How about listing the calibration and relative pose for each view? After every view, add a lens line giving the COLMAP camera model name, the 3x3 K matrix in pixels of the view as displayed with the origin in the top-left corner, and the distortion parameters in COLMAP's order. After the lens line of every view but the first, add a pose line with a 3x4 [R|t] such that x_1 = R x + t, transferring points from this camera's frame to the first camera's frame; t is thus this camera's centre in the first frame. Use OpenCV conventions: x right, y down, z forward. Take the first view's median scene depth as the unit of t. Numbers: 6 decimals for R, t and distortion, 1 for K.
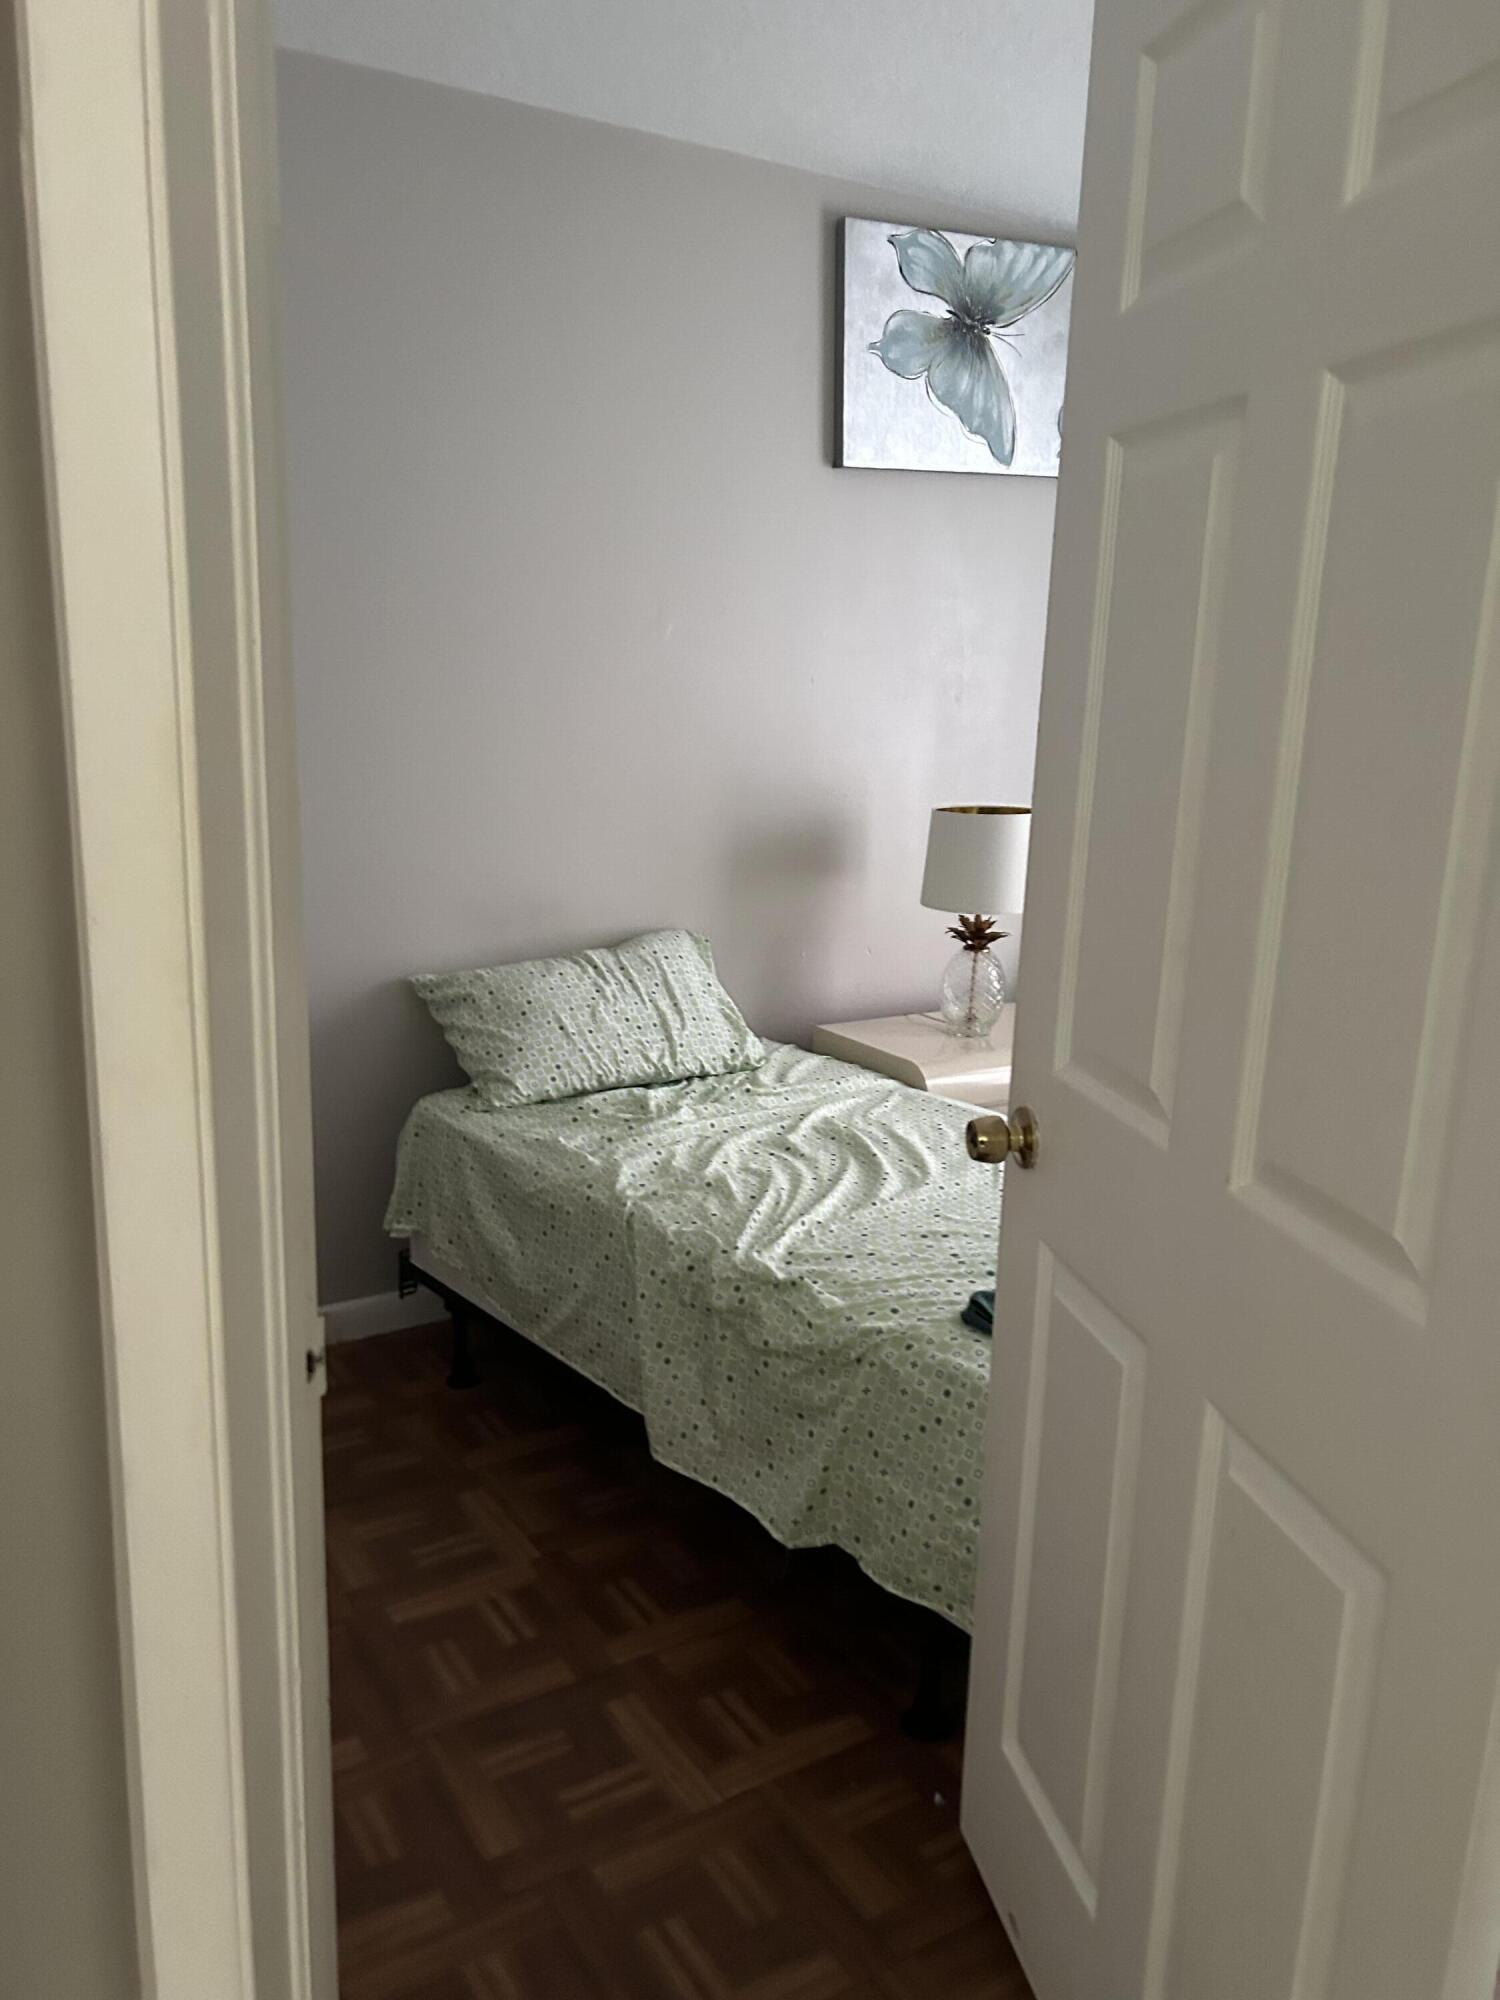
lens RADIAL K [[1512.2, 0, 737.1], [0, 1512.2, 1002.0], [0, 0, 1]] dist [0.041305, -0.046116]
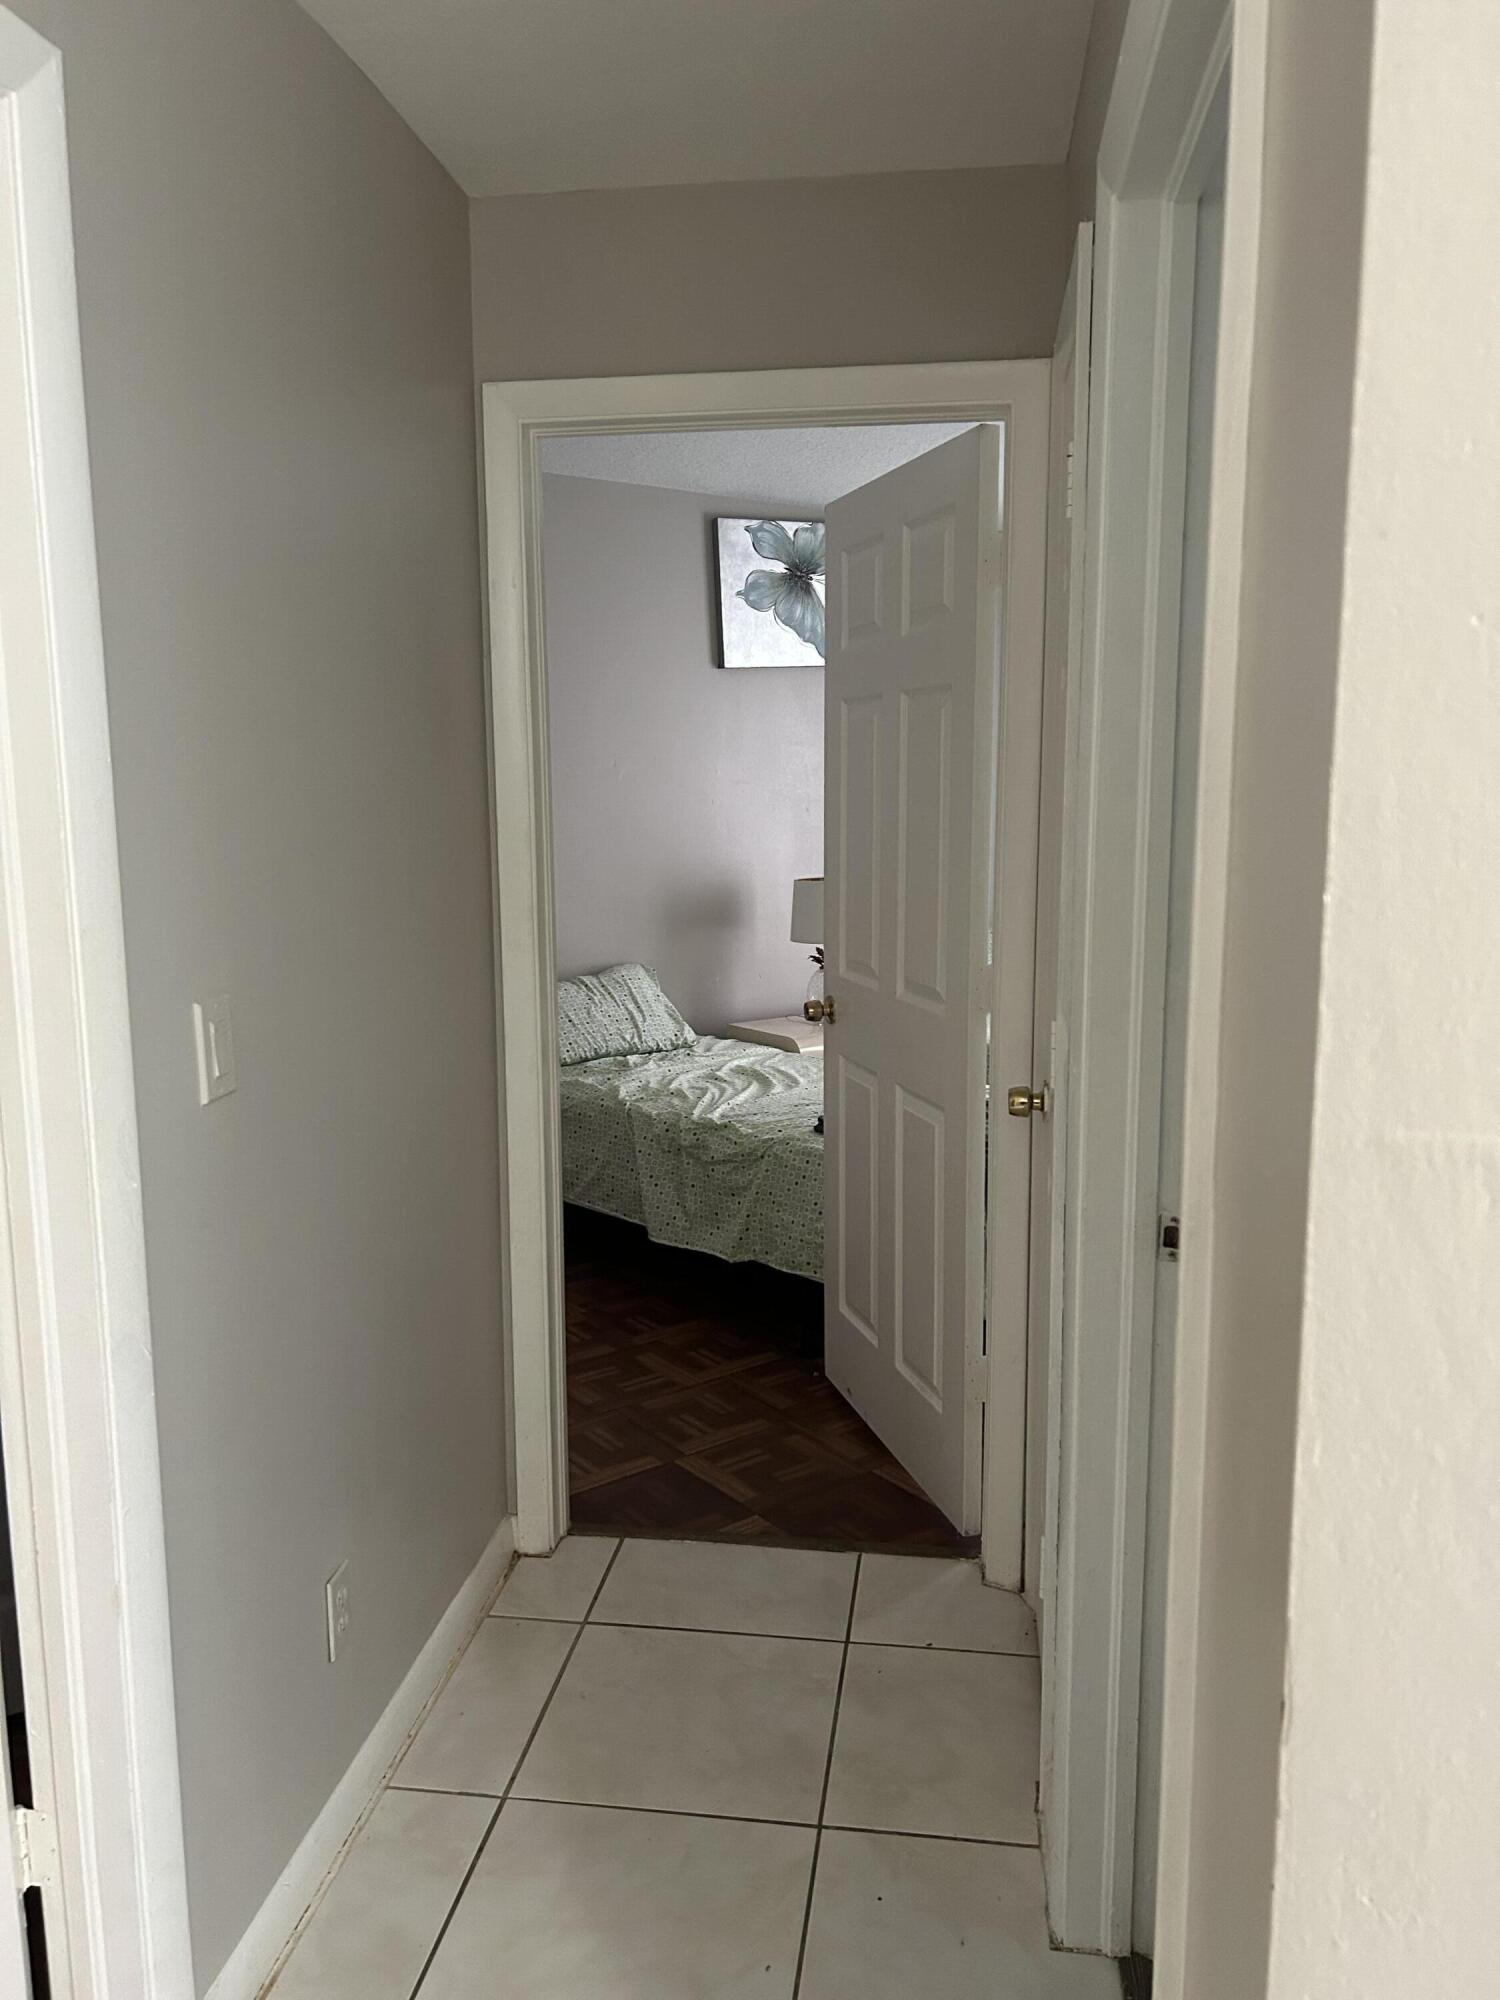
lens RADIAL K [[1512.2, 0, 760.5], [0, 1512.2, 988.0], [0, 0, 1]] dist [0.041305, -0.046116]
pose [[0.995182, -0.050256, 0.084187, -0.049776], [0.056919, 0.995271, -0.078718, 0.123323], [-0.079833, 0.083131, 0.993336, -0.631621]]
